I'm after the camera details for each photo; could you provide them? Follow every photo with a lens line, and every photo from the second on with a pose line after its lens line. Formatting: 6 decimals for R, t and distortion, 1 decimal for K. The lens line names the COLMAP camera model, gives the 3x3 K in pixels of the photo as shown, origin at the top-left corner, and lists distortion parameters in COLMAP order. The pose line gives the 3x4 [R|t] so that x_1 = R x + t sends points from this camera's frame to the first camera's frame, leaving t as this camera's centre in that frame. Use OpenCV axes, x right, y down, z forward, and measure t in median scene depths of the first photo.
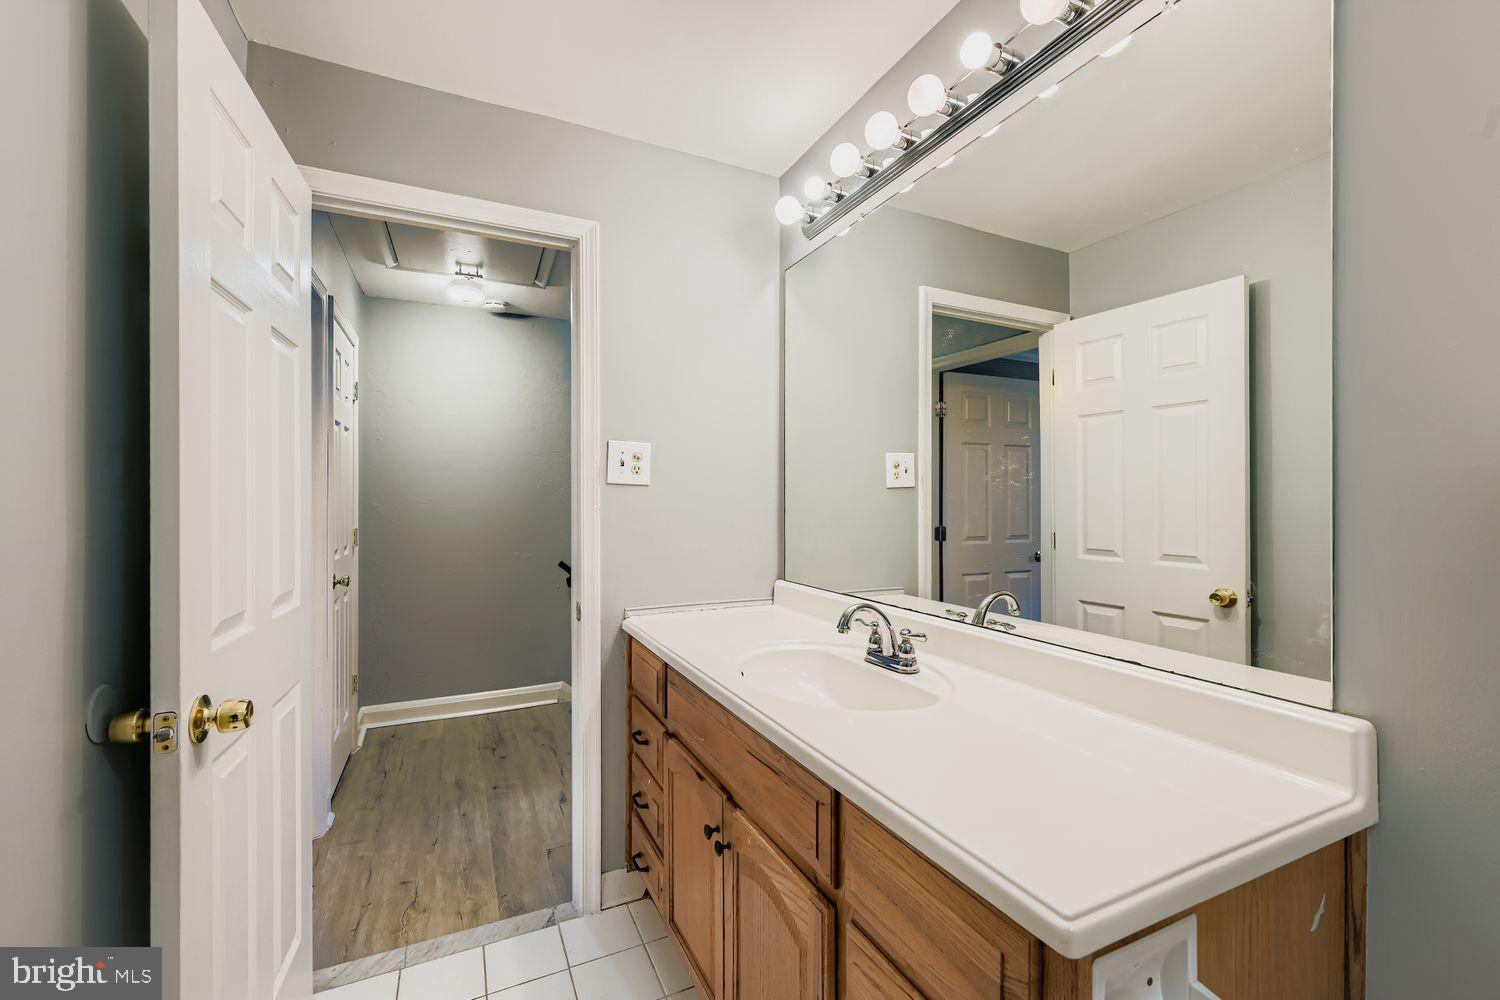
lens RADIAL K [[599.0, 0, 745.4], [0, 599.0, 500.0], [0, 0, 1]] dist [-0.001975, 0.001016]
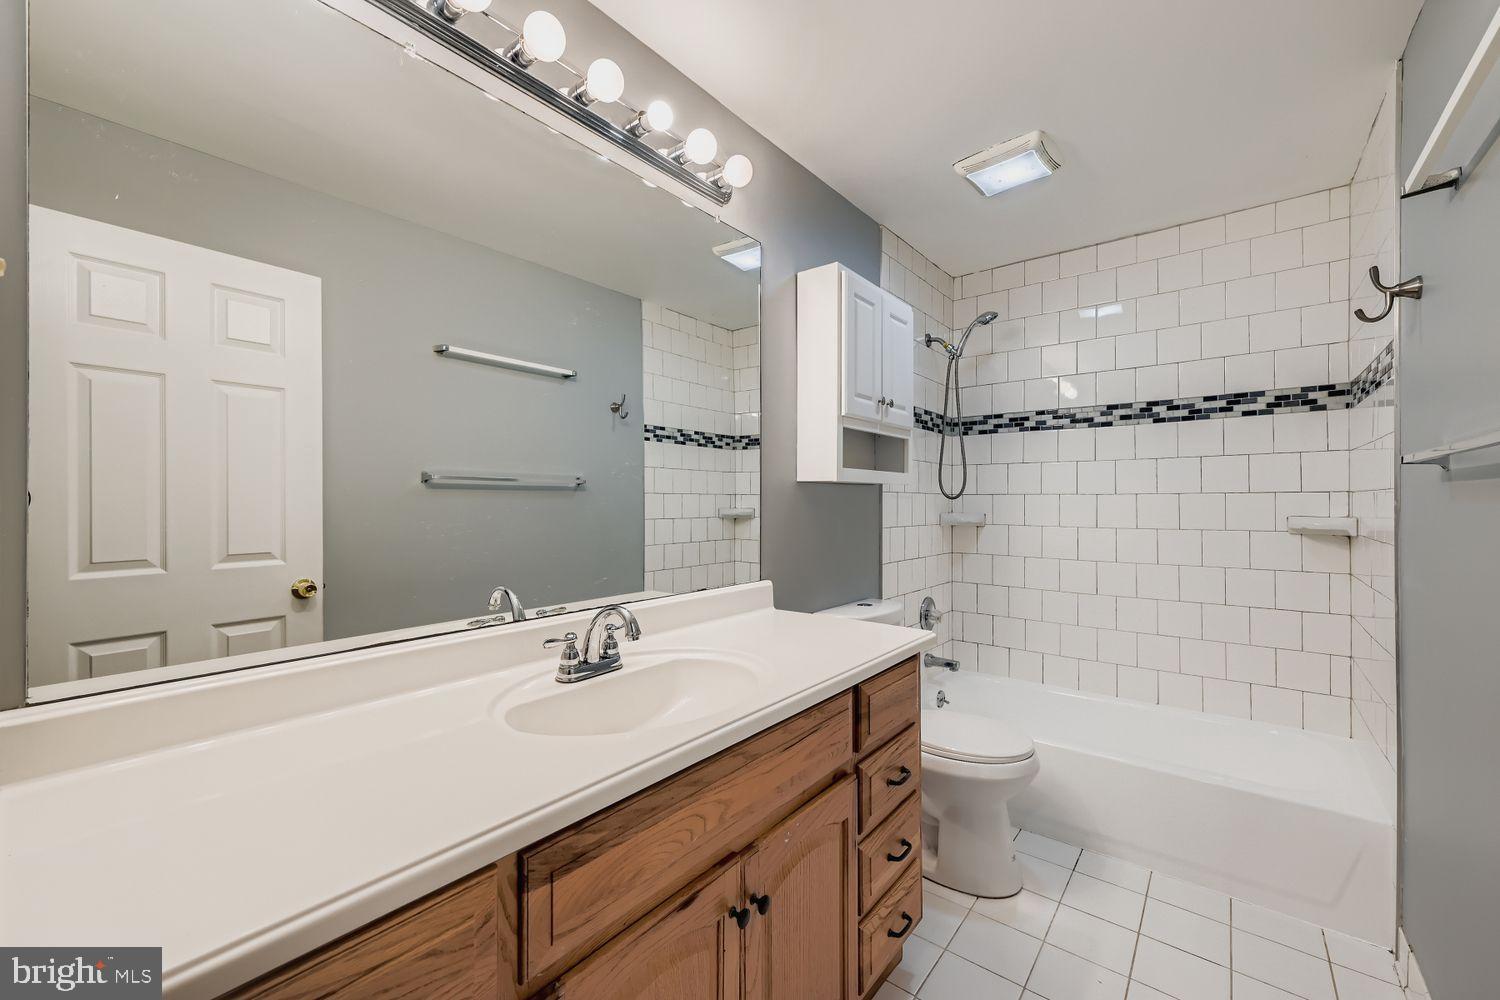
lens RADIAL K [[599.0, 0, 749.3], [0, 599.0, 500.7], [0, 0, 1]] dist [-0.001975, 0.001016]
pose [[-0.417274, -0.001036, 0.908780, -0.419132], [-0.001219, 0.999999, 0.000580, 0.012384], [-0.908780, -0.000865, -0.417275, 0.727816]]
